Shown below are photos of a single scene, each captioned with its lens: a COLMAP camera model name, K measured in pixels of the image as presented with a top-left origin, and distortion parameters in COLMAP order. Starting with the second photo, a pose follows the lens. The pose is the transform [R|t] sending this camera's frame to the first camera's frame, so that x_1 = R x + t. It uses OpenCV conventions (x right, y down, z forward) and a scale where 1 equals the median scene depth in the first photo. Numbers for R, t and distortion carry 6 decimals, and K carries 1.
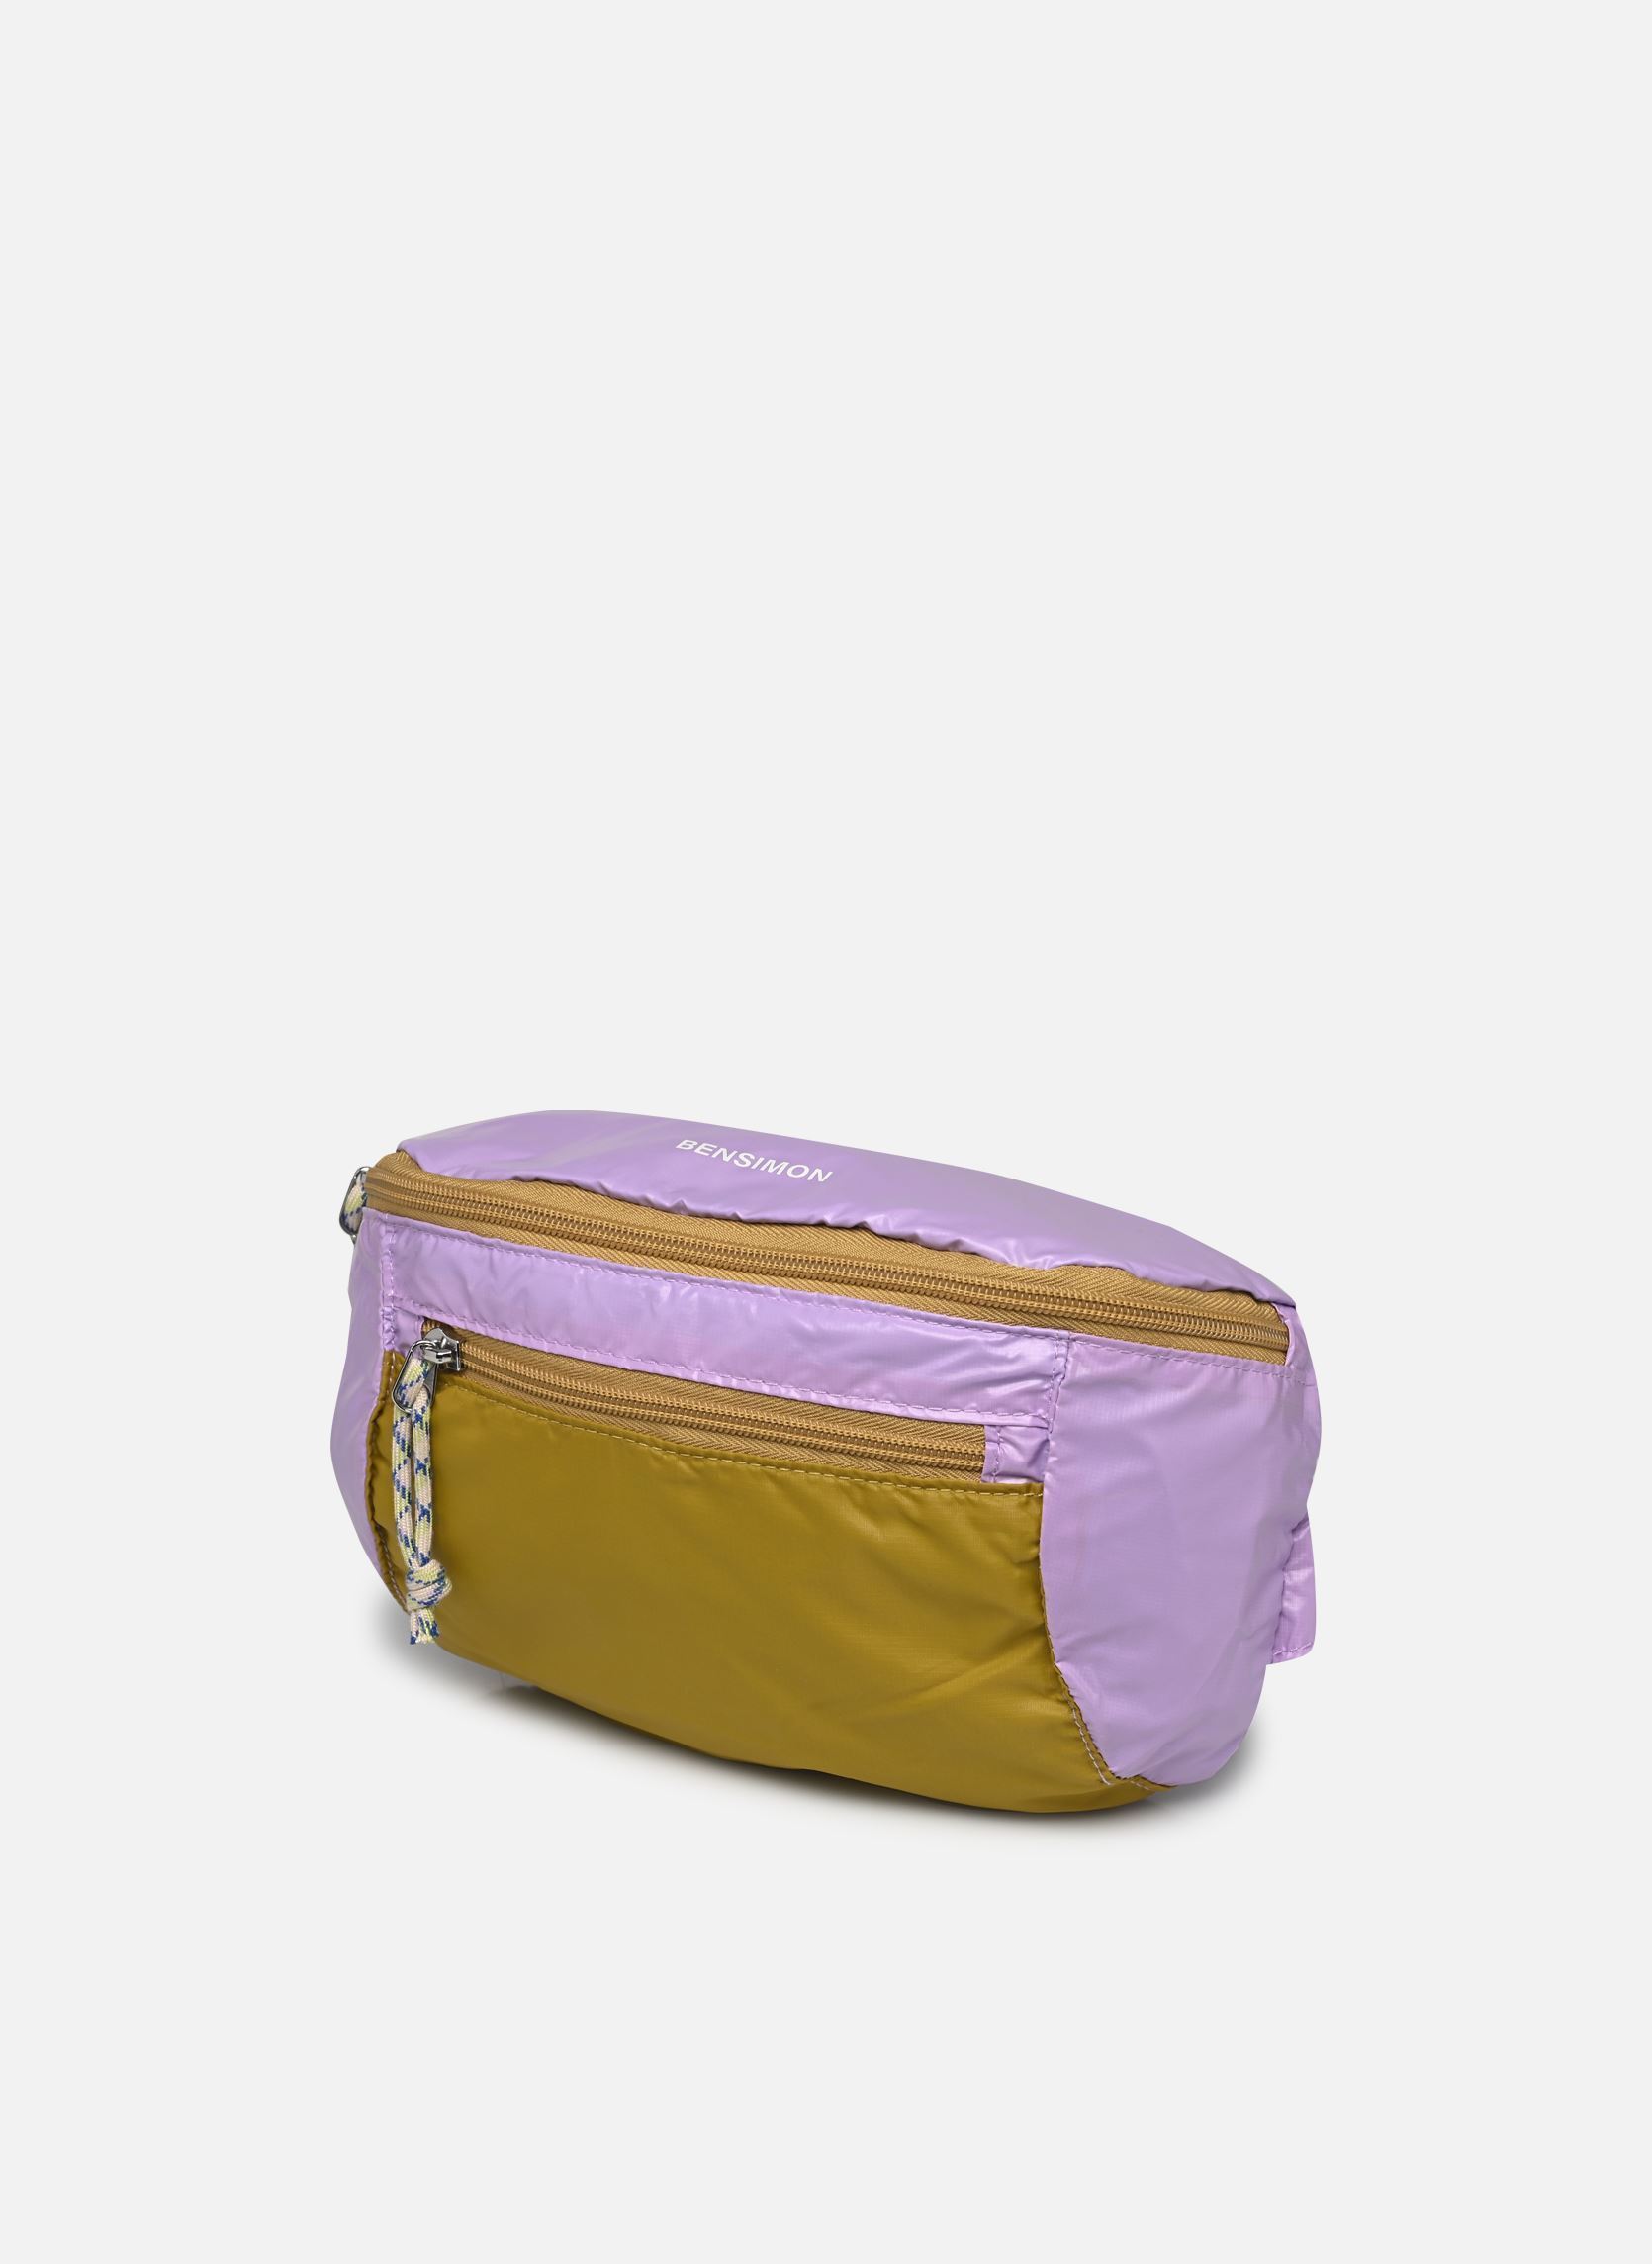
lens RADIAL K [[7290.0, 0, 826.6], [0, 7290.0, 1121.6], [0, 0, 1]] dist [0.949730, 0.000000]
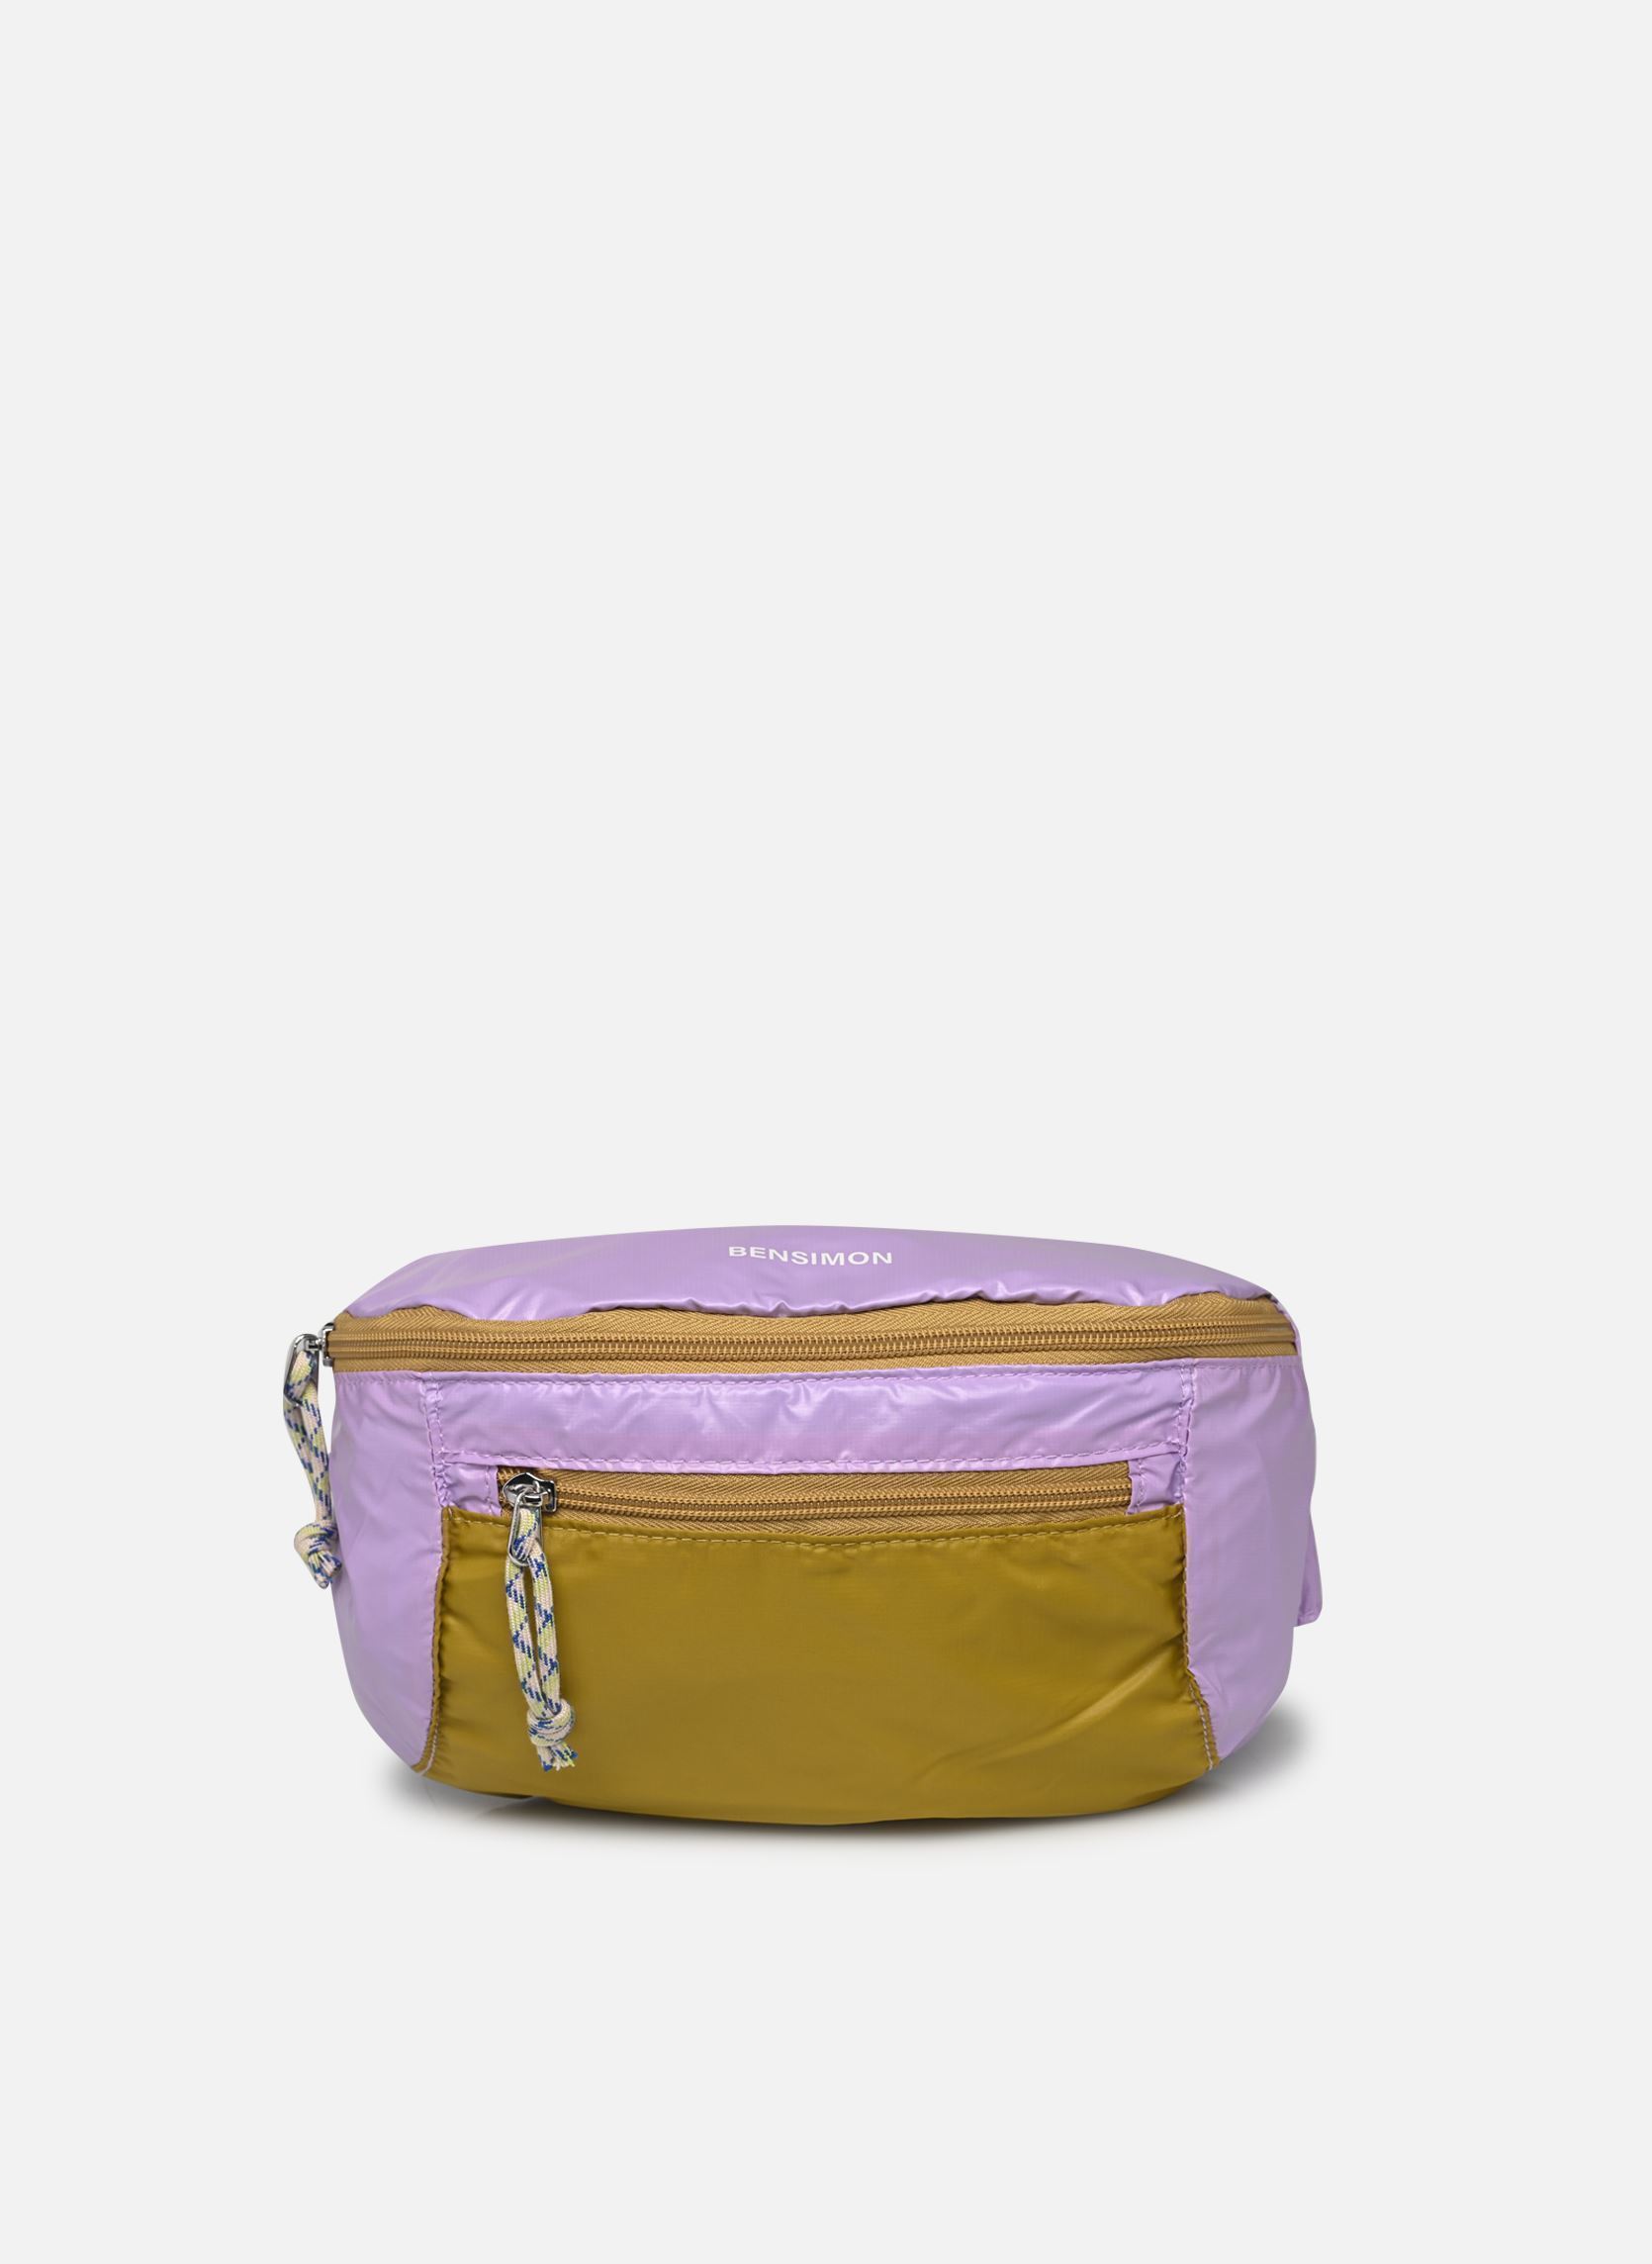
lens RADIAL K [[7290.0, 0, 824.8], [0, 7290.0, 1138.1], [0, 0, 1]] dist [0.949730, 0.000000]
pose [[0.715628, -0.150482, 0.682079, -0.724071], [0.127746, 0.988243, 0.083998, -0.099142], [-0.686700, 0.027022, 0.726438, 0.255390]]
